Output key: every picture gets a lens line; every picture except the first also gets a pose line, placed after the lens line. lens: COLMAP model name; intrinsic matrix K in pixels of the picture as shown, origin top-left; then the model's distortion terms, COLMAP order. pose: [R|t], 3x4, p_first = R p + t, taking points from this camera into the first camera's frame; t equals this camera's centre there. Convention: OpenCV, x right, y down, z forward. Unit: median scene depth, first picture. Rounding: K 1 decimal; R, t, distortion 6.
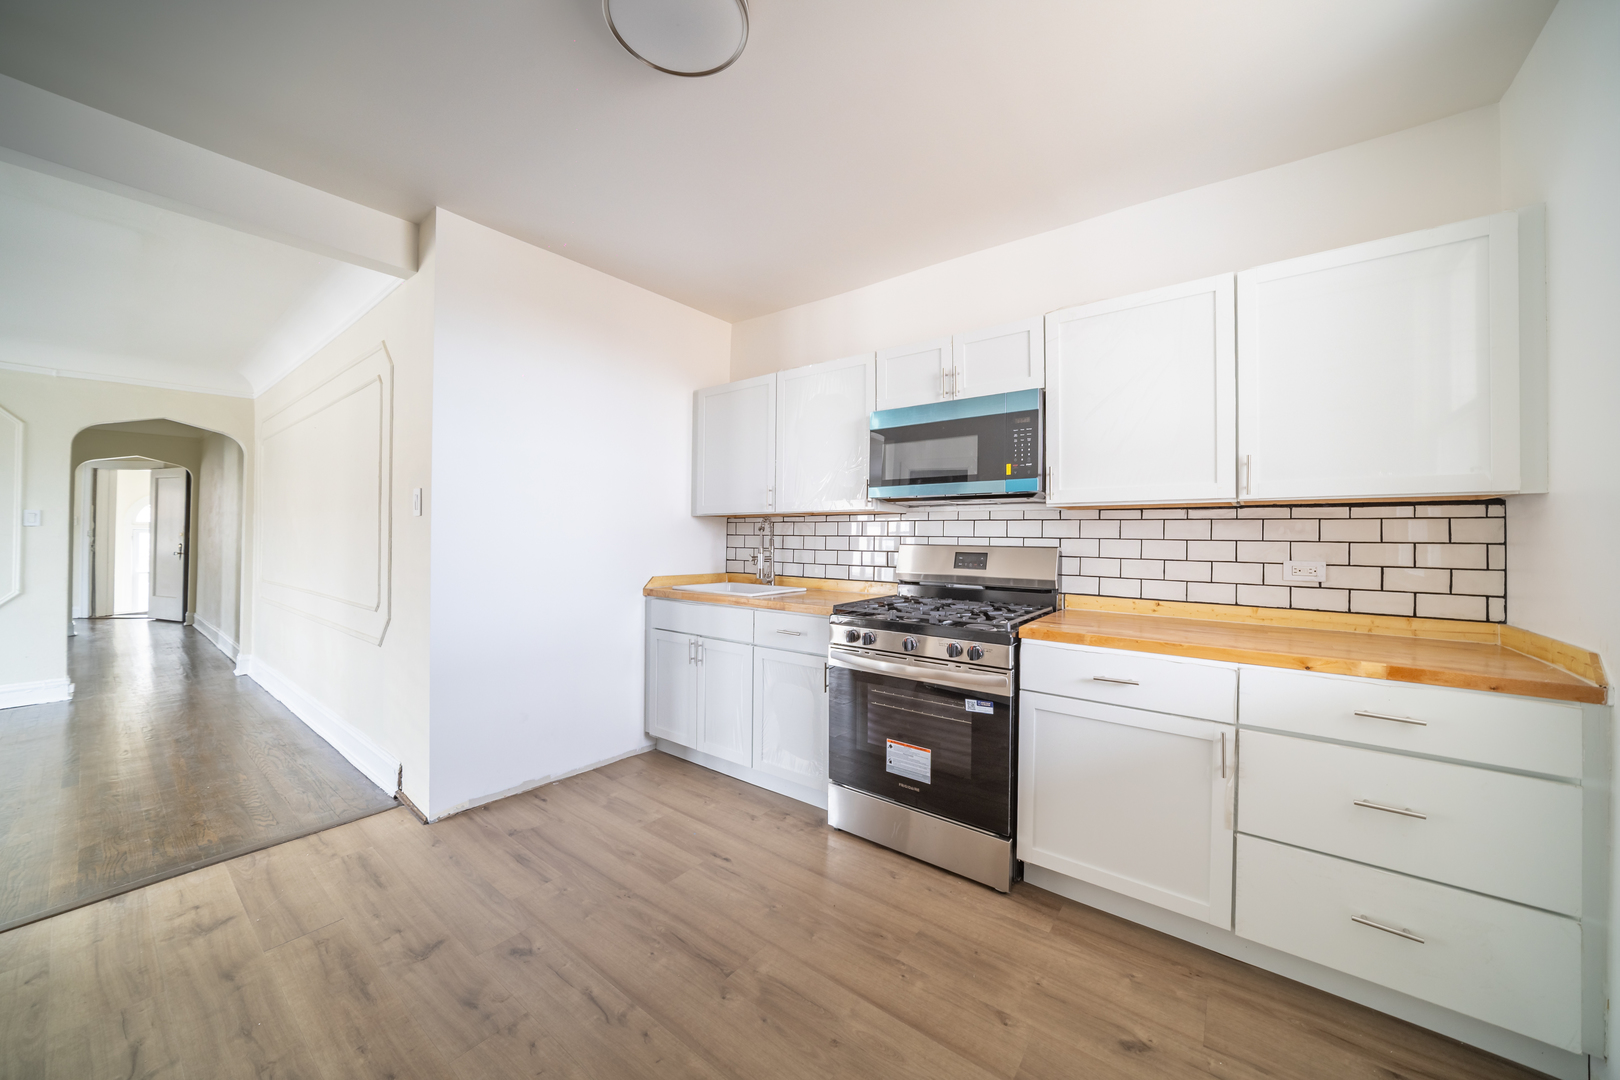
lens RADIAL K [[565.8, 0, 820.3], [0, 565.8, 532.7], [0, 0, 1]] dist [-0.014713, 0.000441]
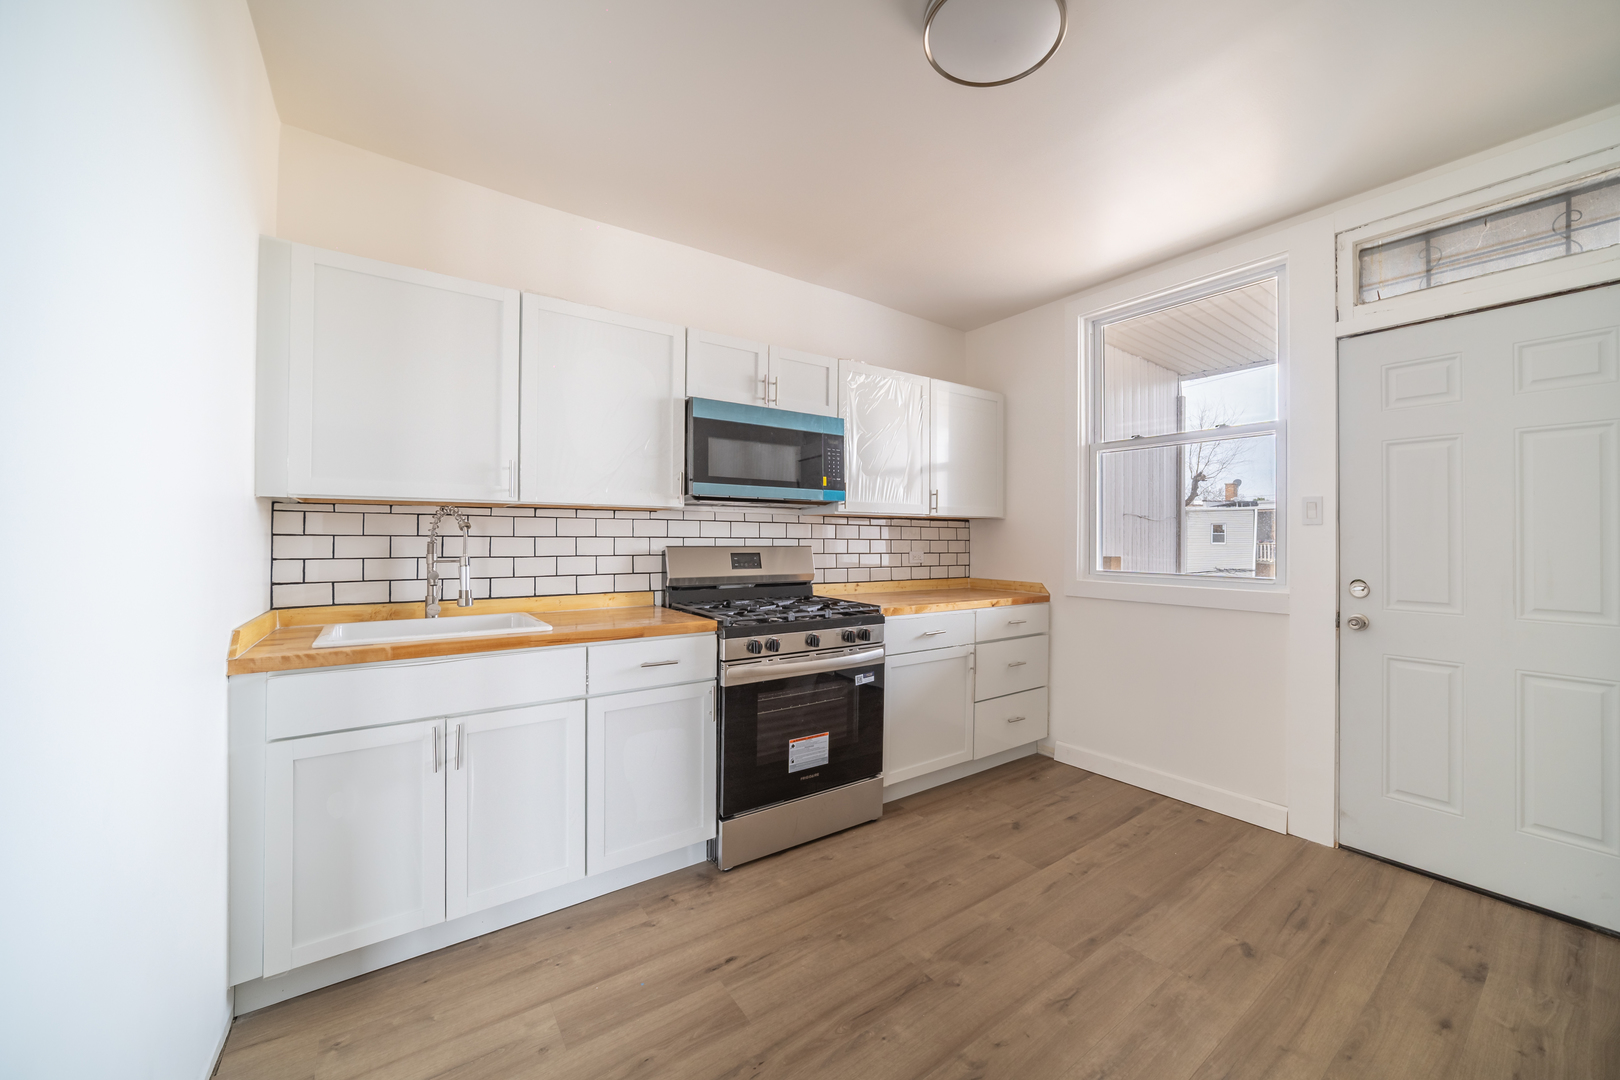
lens RADIAL K [[610.9, 0, 832.0], [0, 610.9, 520.3], [0, 0, 1]] dist [-0.039087, 0.011776]
pose [[0.294027, 0.020404, 0.955579, -0.916677], [-0.009768, 0.999784, -0.018342, -0.006930], [-0.955747, -0.003941, 0.294163, 0.624614]]
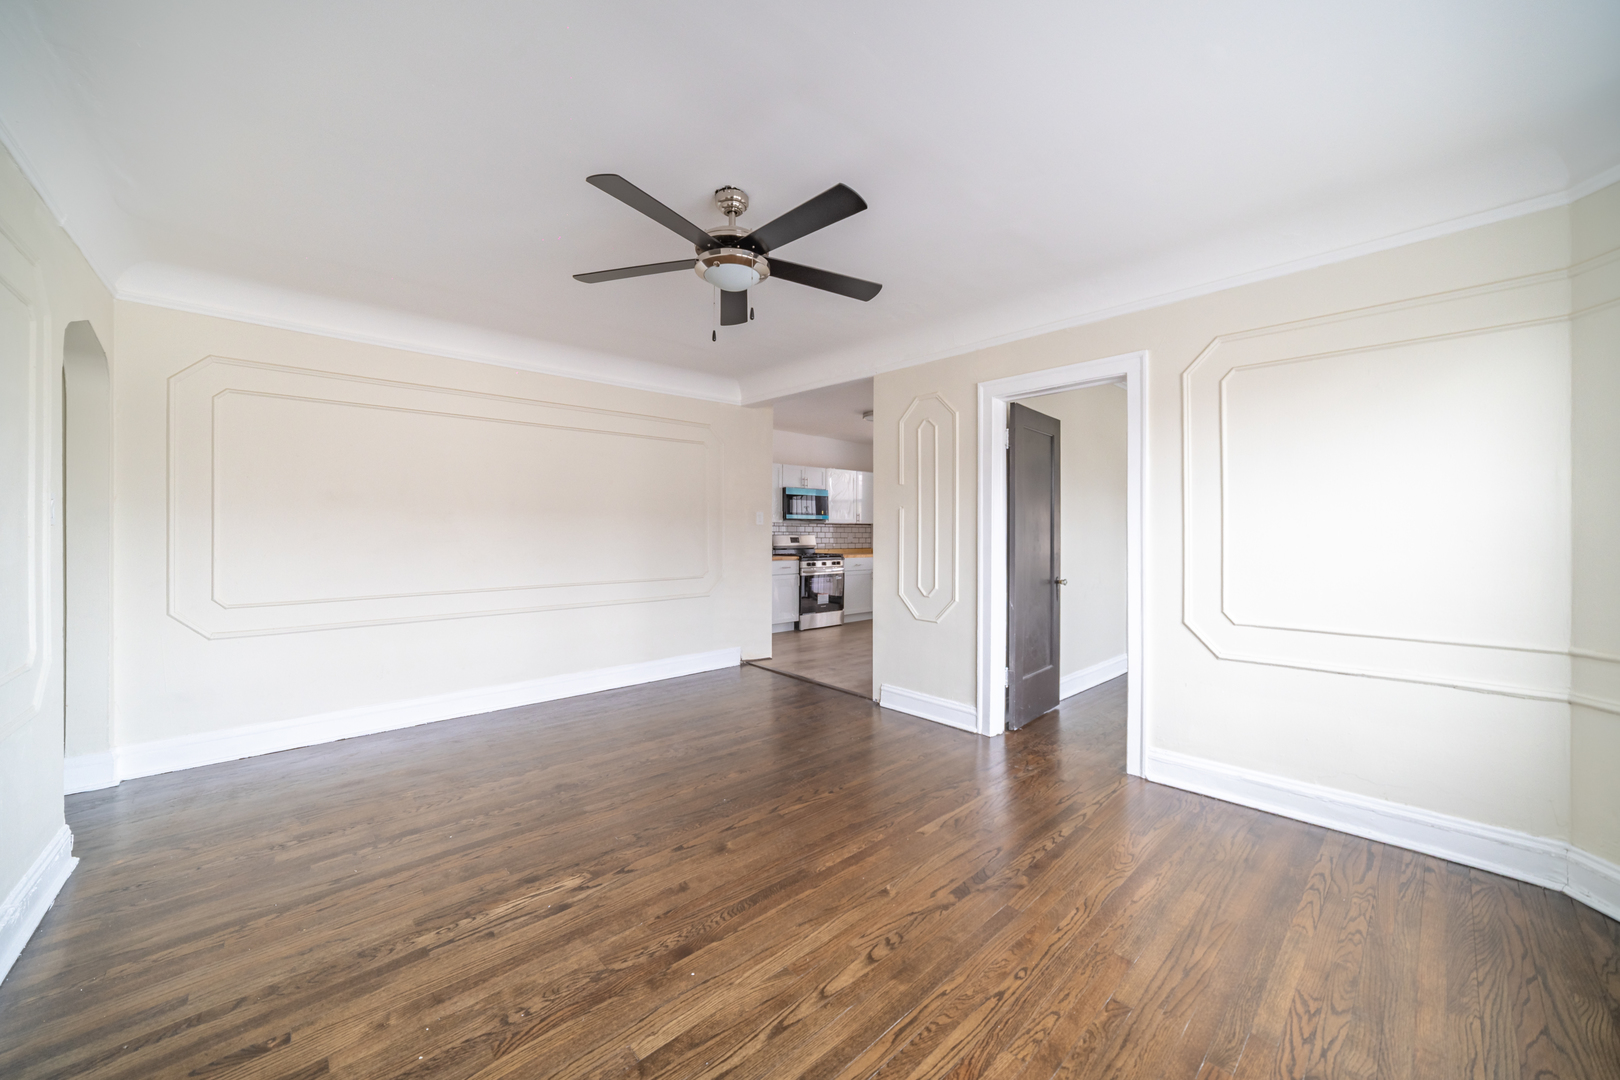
lens RADIAL K [[565.8, 0, 820.3], [0, 565.8, 532.7], [0, 0, 1]] dist [-0.014713, 0.000441]
pose [[0.157446, -0.005227, 0.987514, -3.182119], [-0.007229, 0.999953, 0.006446, -0.009836], [-0.987501, -0.008154, 0.157401, 0.481523]]
